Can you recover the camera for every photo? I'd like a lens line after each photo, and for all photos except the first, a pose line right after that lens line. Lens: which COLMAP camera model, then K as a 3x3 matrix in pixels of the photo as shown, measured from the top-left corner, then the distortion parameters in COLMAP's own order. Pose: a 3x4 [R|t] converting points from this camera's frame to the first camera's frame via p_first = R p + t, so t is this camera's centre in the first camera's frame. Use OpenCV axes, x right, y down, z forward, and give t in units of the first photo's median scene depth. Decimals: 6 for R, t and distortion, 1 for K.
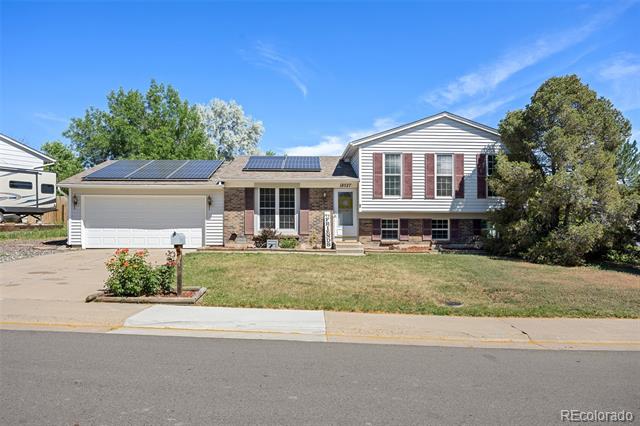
lens RADIAL K [[469.9, 0, 323.8], [0, 469.9, 208.5], [0, 0, 1]] dist [0.000768, -0.010722]
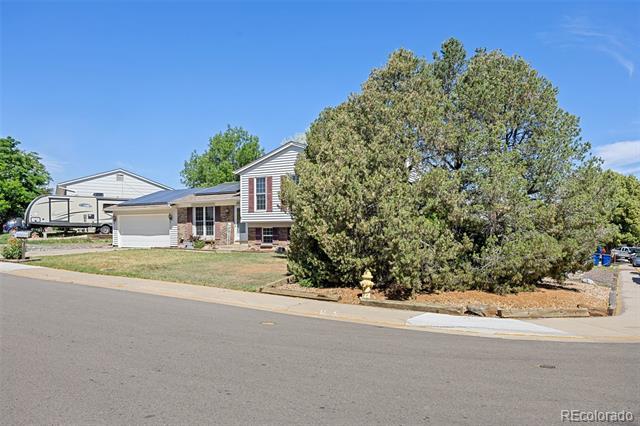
lens RADIAL K [[499.3, 0, 318.2], [0, 499.3, 216.0], [0, 0, 1]] dist [-0.032569, 0.005145]
pose [[0.839094, -0.024251, -0.543446, 1.012288], [0.021490, 0.999704, -0.011431, 0.009409], [0.543562, -0.002087, 0.839366, -0.076969]]
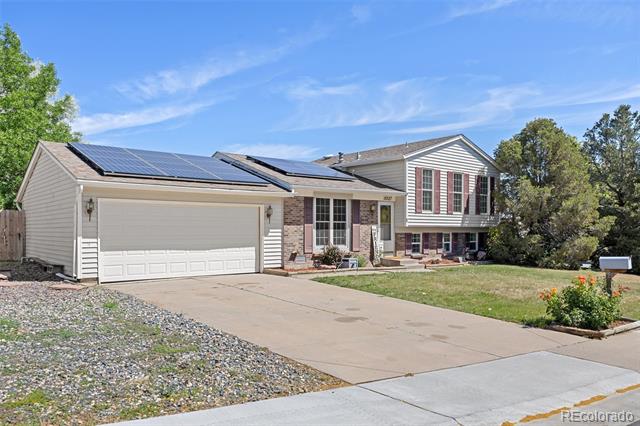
lens RADIAL K [[499.3, 0, 318.8], [0, 499.3, 213.7], [0, 0, 1]] dist [-0.032569, 0.005145]
pose [[0.783484, 0.017257, 0.621172, -0.694948], [-0.020149, 0.999794, -0.002361, -0.012701], [-0.621085, -0.010666, 0.783671, 0.291726]]
